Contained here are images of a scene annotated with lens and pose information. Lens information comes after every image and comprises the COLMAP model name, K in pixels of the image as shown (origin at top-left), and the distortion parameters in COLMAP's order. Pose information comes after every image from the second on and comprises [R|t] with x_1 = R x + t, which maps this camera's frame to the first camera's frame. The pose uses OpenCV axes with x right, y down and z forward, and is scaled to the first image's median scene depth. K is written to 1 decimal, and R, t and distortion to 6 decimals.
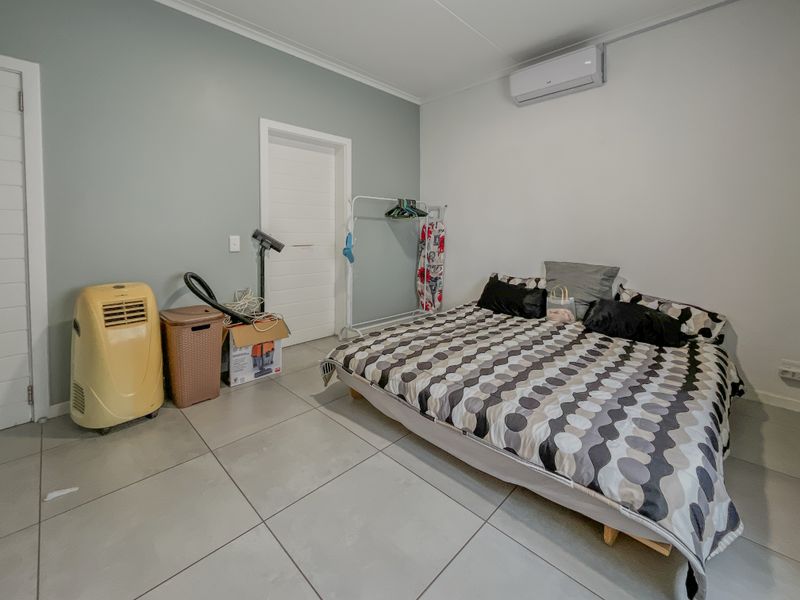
lens RADIAL K [[344.6, 0, 397.4], [0, 344.6, 266.9], [0, 0, 1]] dist [-0.002108, -0.000370]
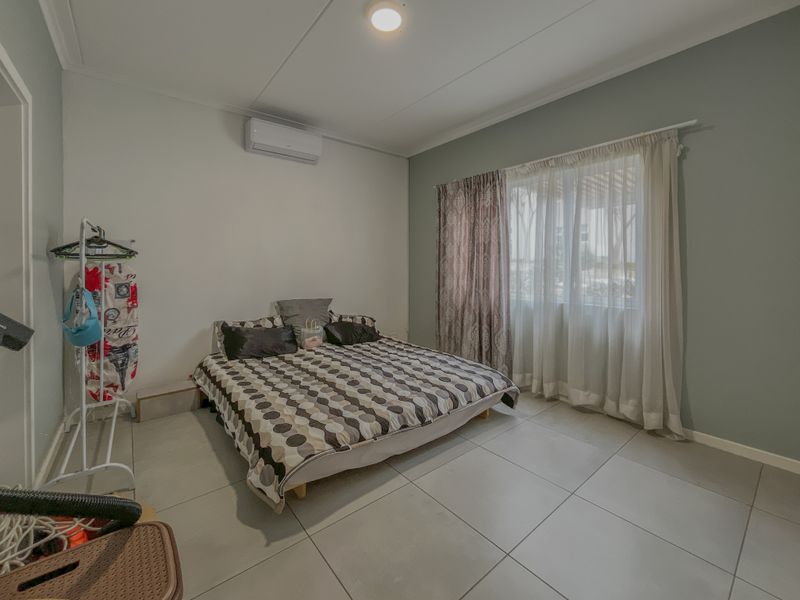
lens RADIAL K [[331.3, 0, 400.0], [0, 331.3, 300.0], [0, 0, 1]] dist [-0.001312, -0.000162]
pose [[0.107487, -0.107346, 0.988394, -0.473909], [0.101422, 0.990151, 0.096508, -0.067088], [-0.989020, 0.089871, 0.117315, 0.390925]]
